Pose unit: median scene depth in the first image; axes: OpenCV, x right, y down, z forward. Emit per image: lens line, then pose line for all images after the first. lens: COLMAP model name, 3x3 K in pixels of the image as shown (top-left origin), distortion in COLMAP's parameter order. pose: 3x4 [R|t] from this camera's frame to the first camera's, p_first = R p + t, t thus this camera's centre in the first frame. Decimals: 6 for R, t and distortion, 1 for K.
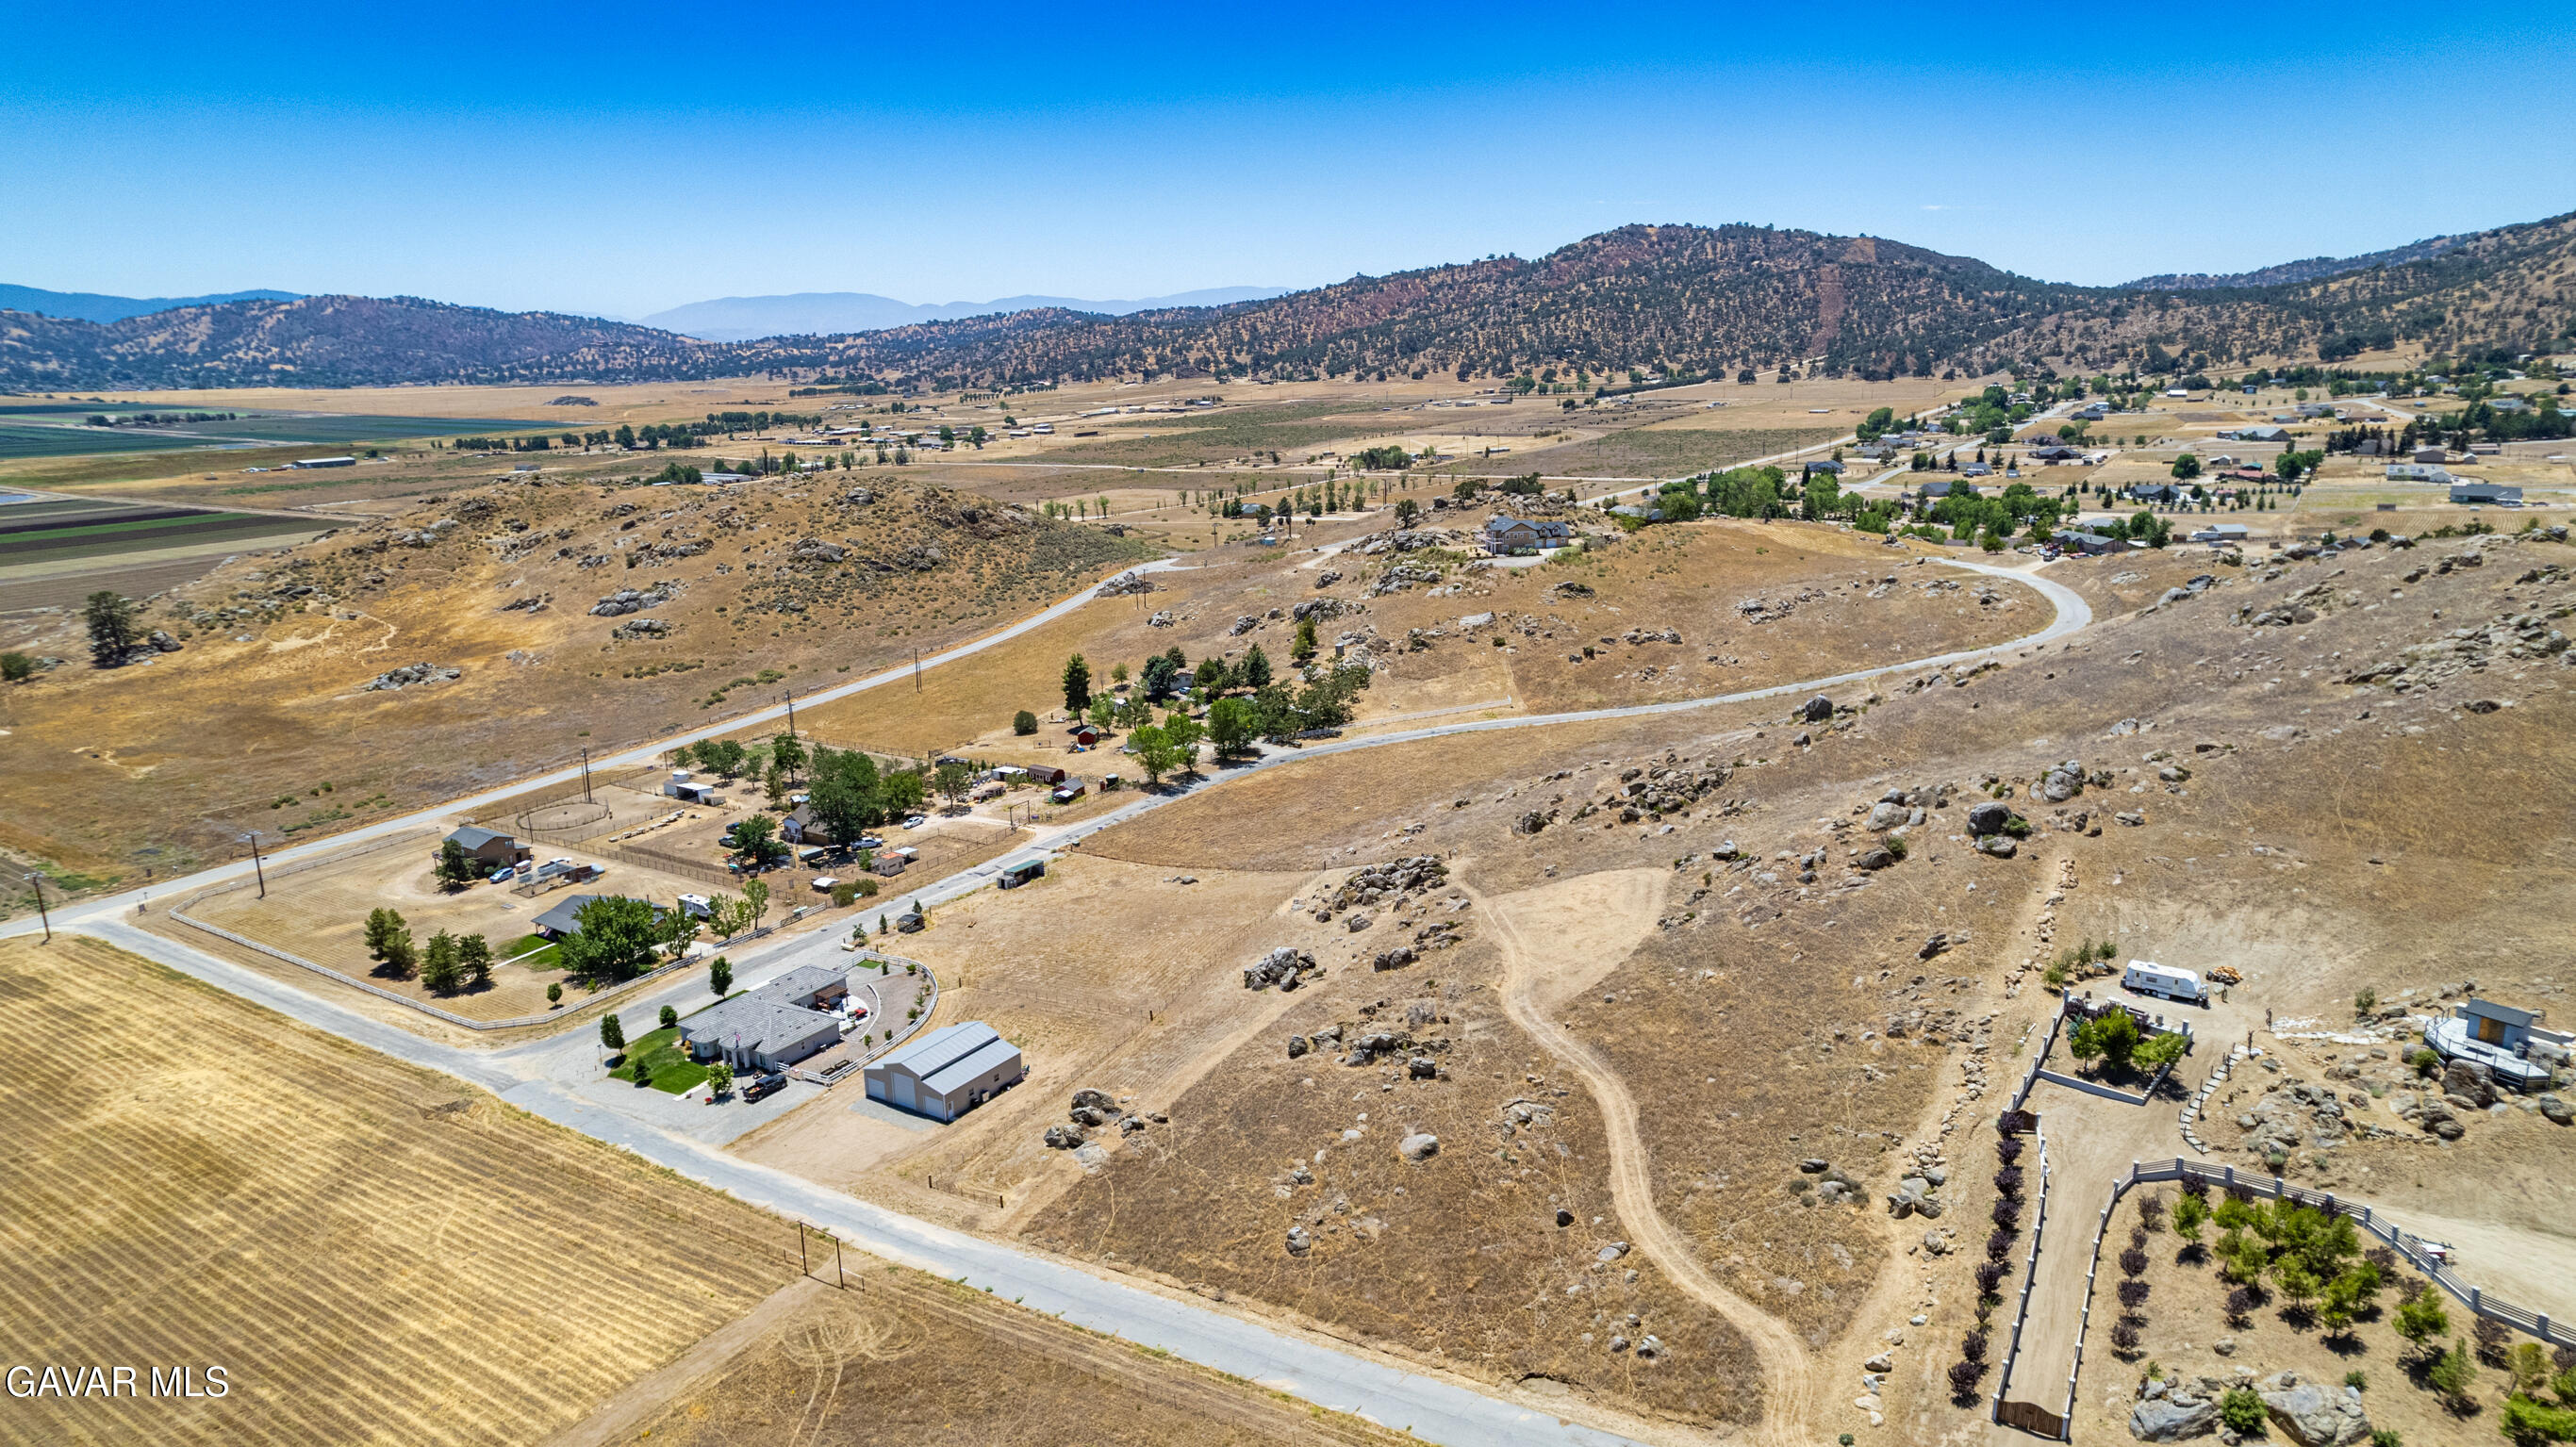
lens RADIAL K [[1639.8, 0, 1295.6], [0, 1639.8, 740.3], [0, 0, 1]] dist [-0.066273, 0.069517]
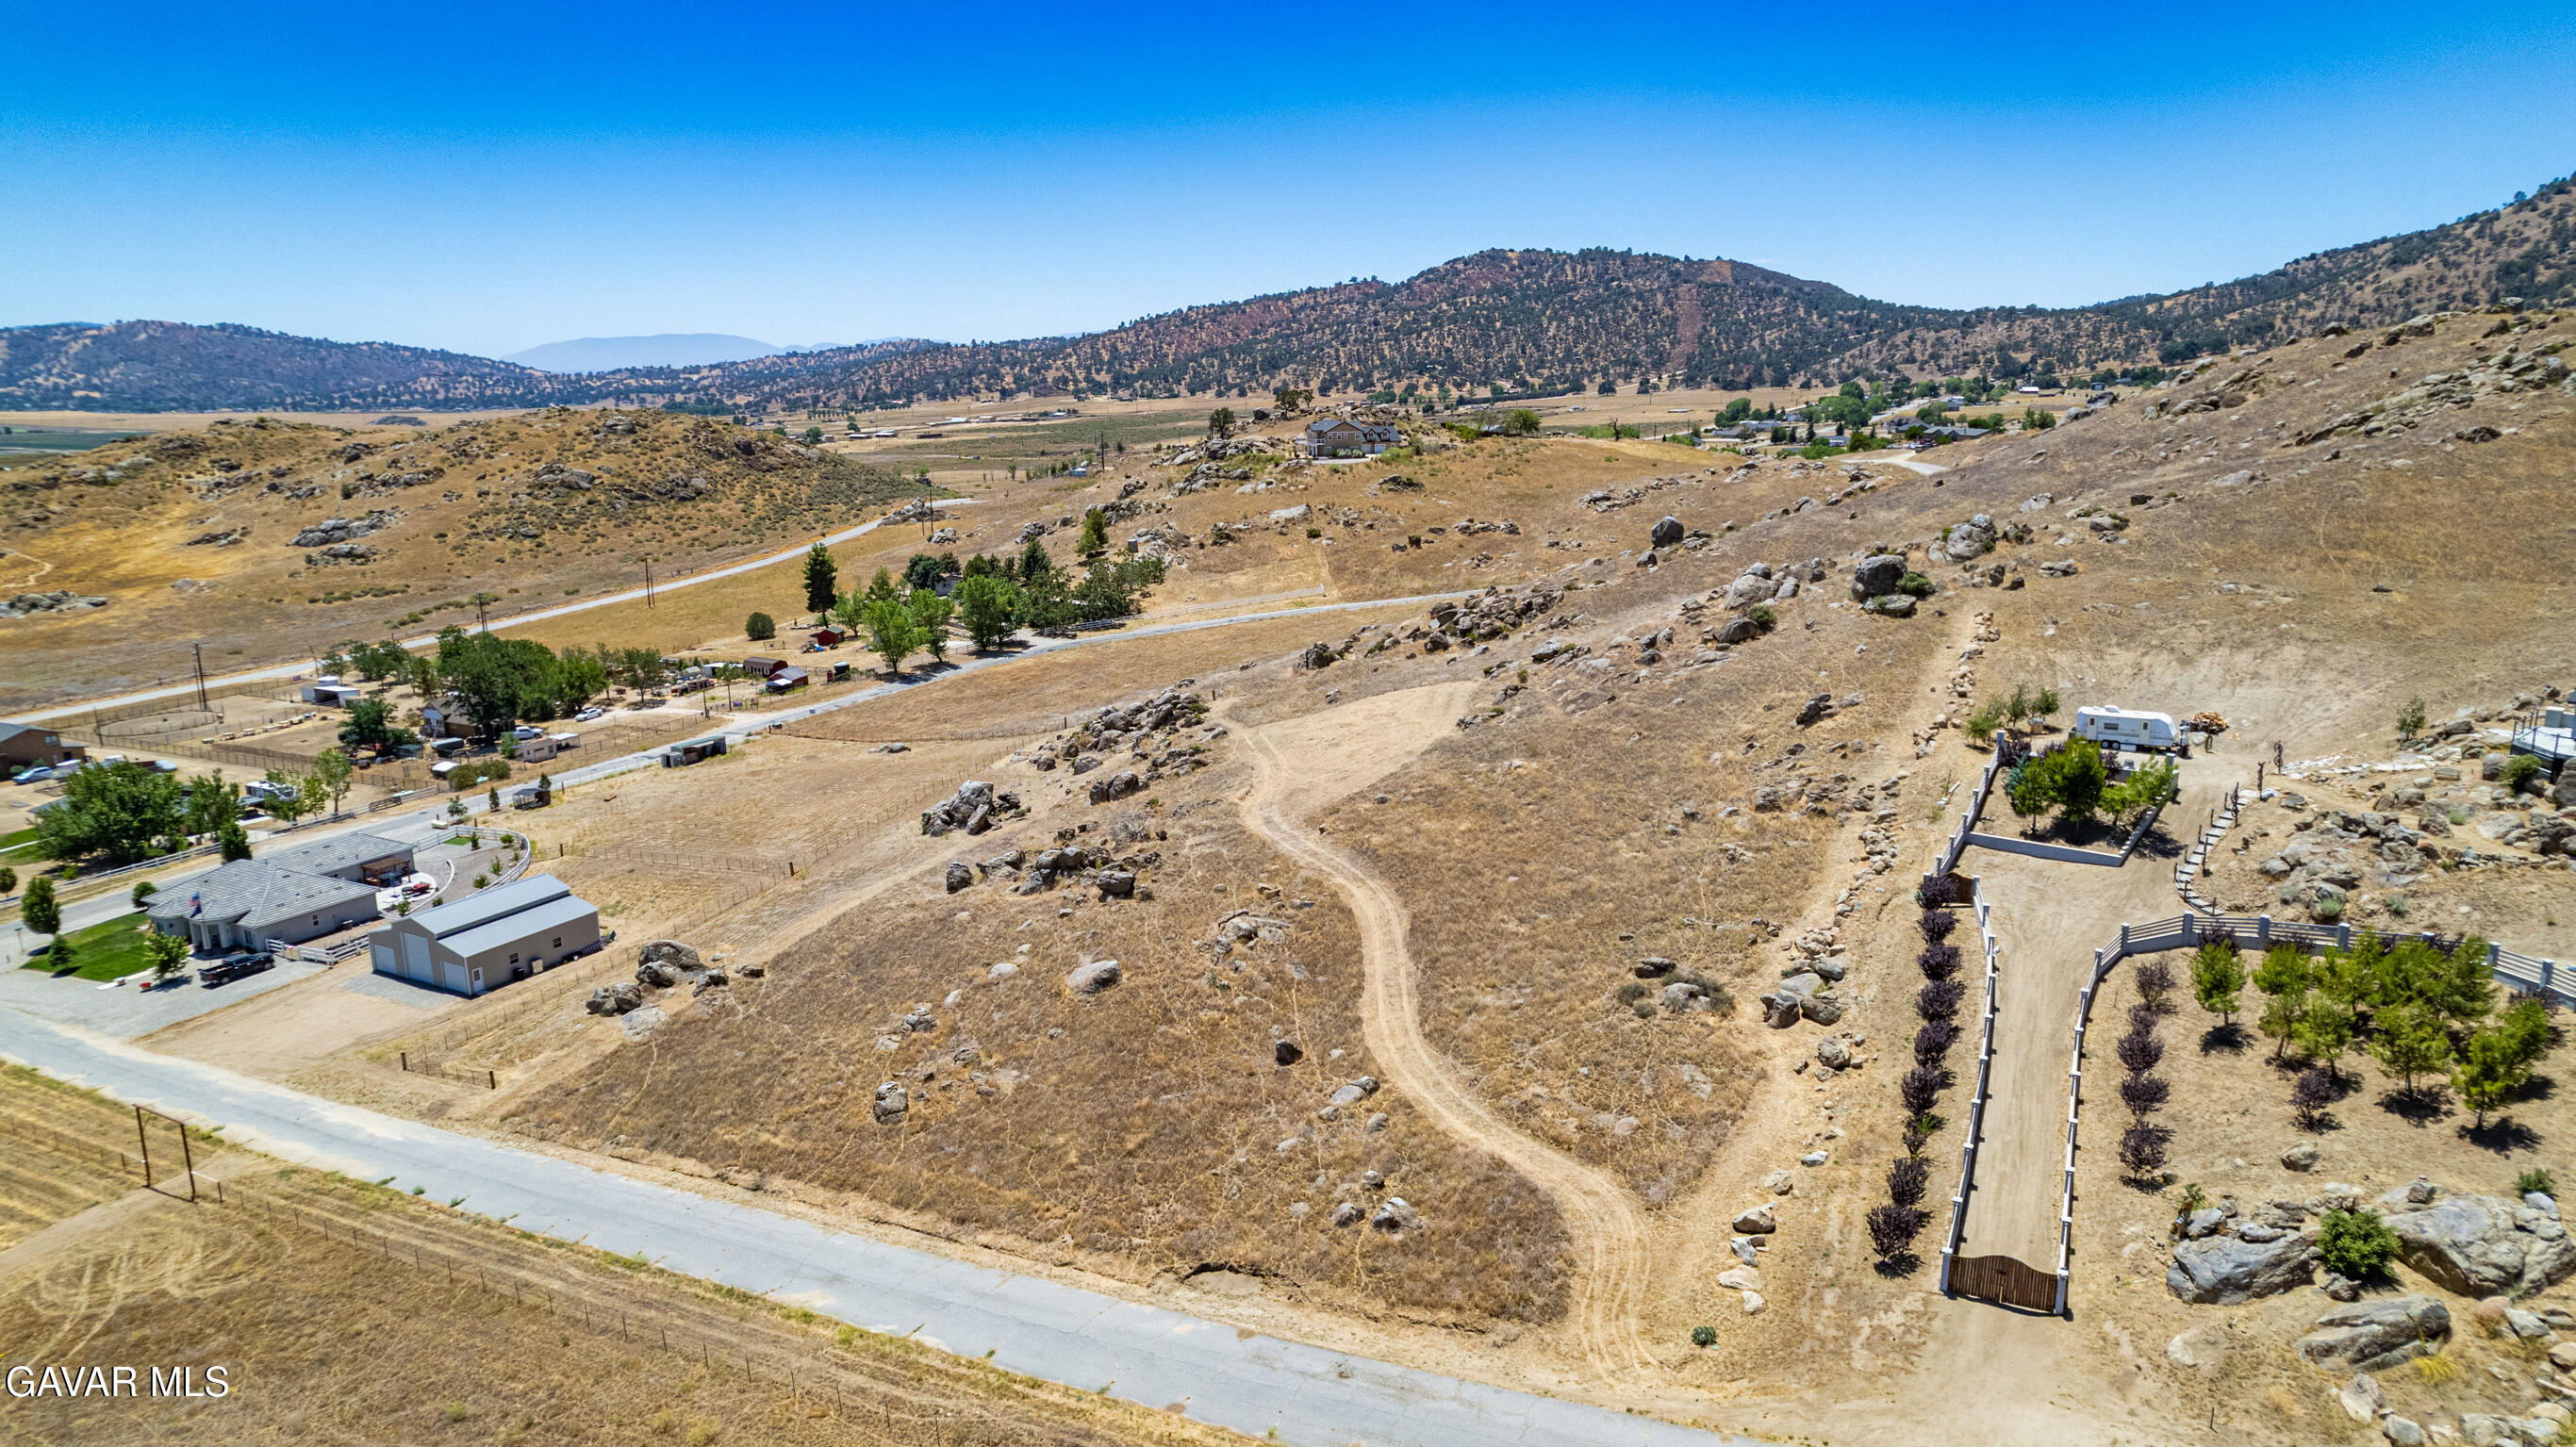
lens RADIAL K [[1639.8, 0, 1291.4], [0, 1639.8, 735.5], [0, 0, 1]] dist [-0.066273, 0.069517]
pose [[0.997275, -0.013292, 0.072566, 0.057707], [0.015345, 0.999496, -0.027806, 0.087754], [-0.072160, 0.028843, 0.996976, 0.158701]]
